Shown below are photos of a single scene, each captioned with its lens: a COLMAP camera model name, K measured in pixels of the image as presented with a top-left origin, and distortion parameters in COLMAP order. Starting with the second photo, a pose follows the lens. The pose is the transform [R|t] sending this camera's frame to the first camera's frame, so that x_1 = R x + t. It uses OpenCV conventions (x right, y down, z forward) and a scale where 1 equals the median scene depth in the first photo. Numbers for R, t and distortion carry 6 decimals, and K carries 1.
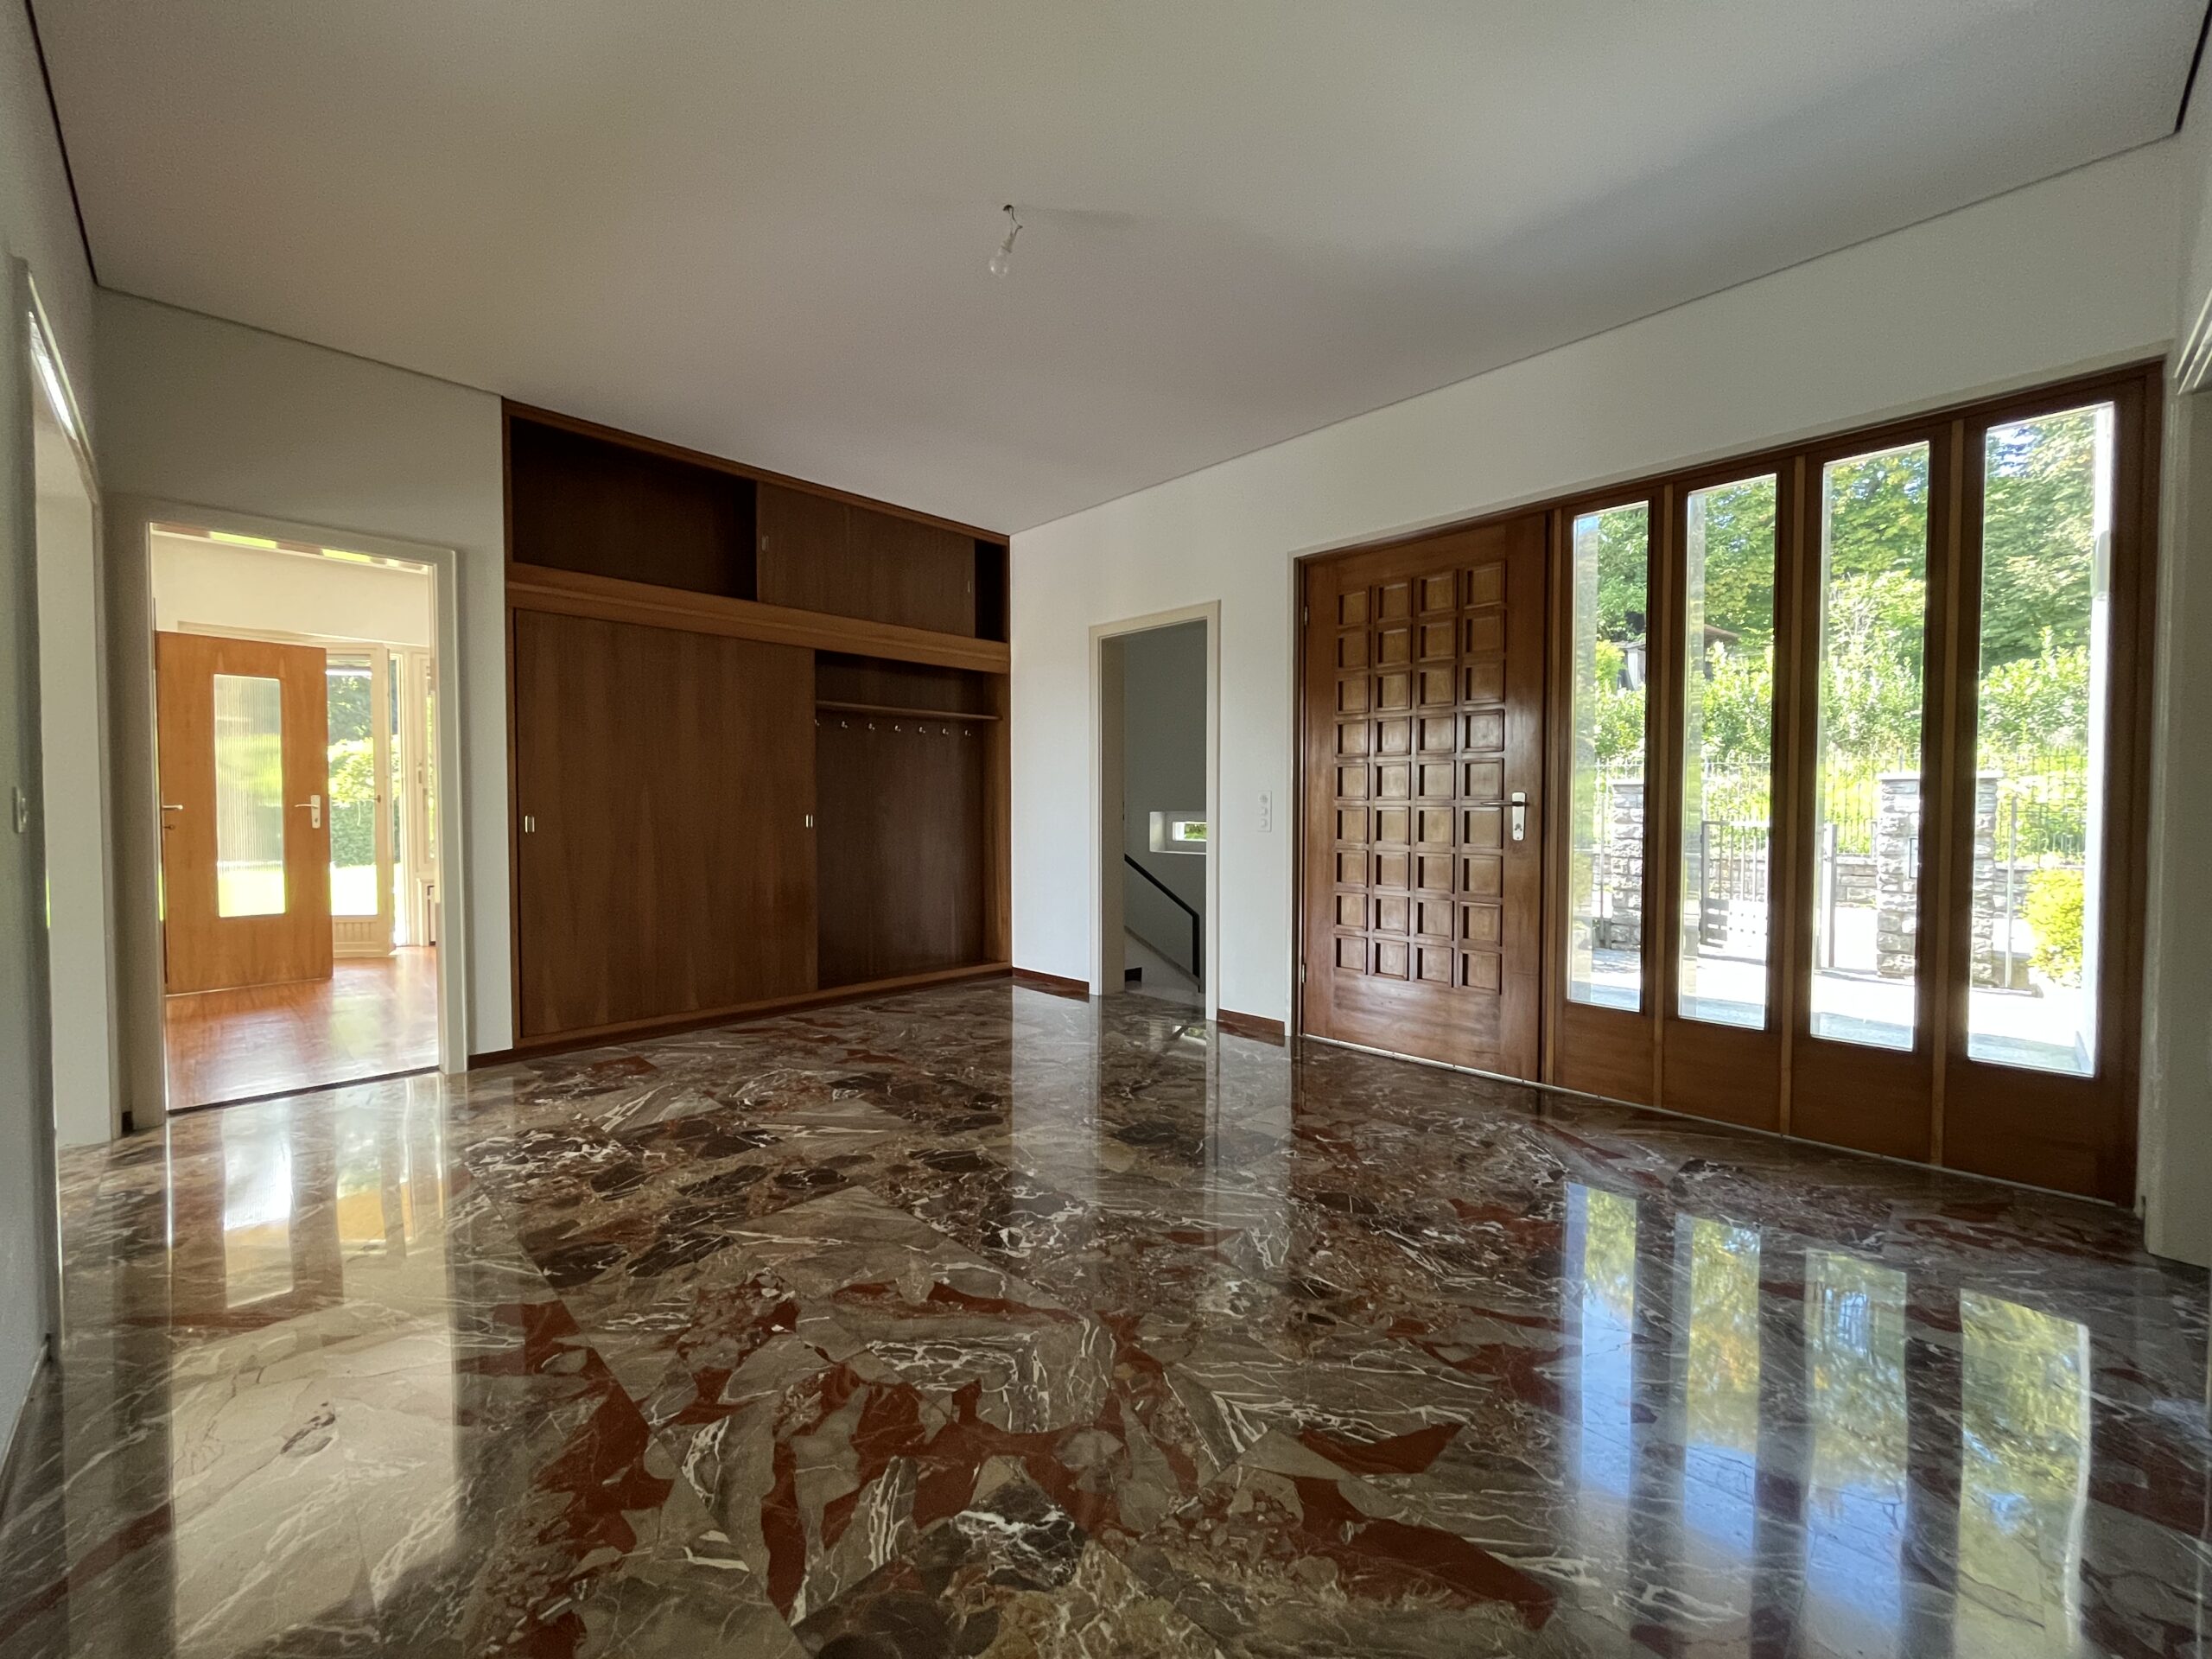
lens RADIAL K [[897.4, 0, 1102.2], [0, 897.4, 823.9], [0, 0, 1]] dist [-0.001310, -0.000311]
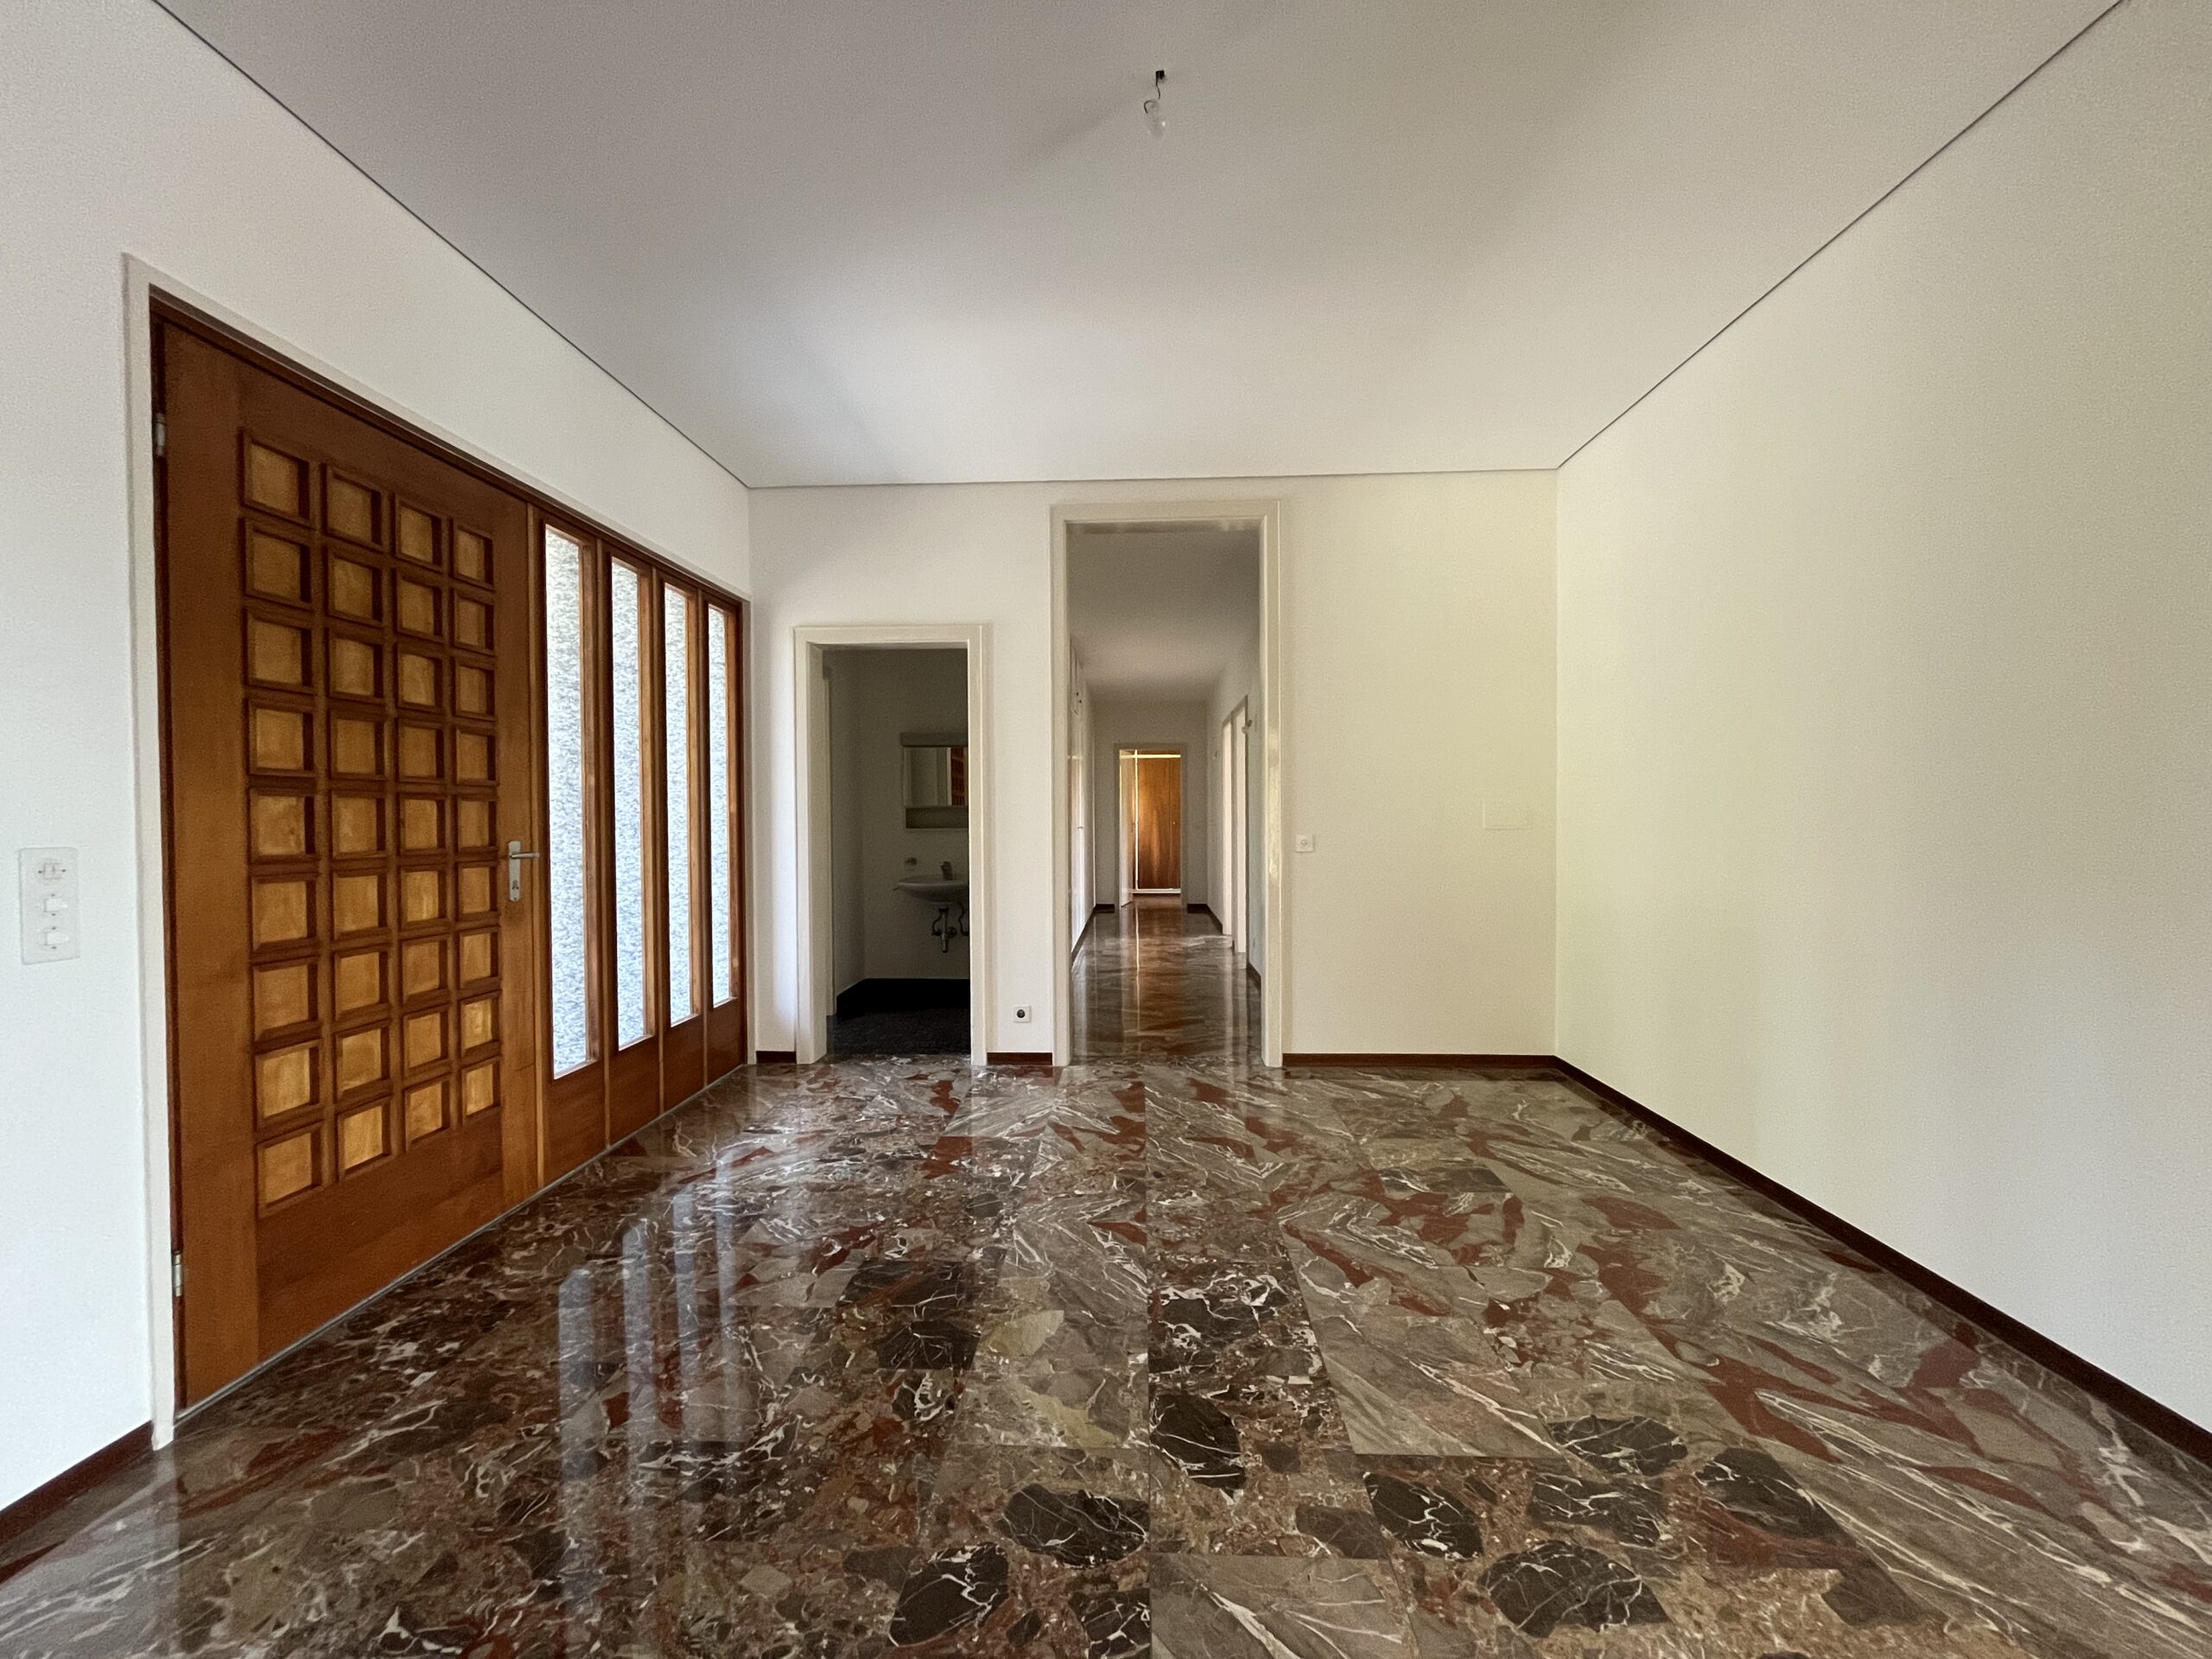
lens RADIAL K [[897.4, 0, 1102.7], [0, 897.4, 831.1], [0, 0, 1]] dist [-0.001310, -0.000311]
pose [[-0.679823, -0.008834, 0.733323, -0.741321], [0.020503, 0.999308, 0.031045, -0.091090], [-0.733090, 0.036140, -0.679171, 1.862726]]
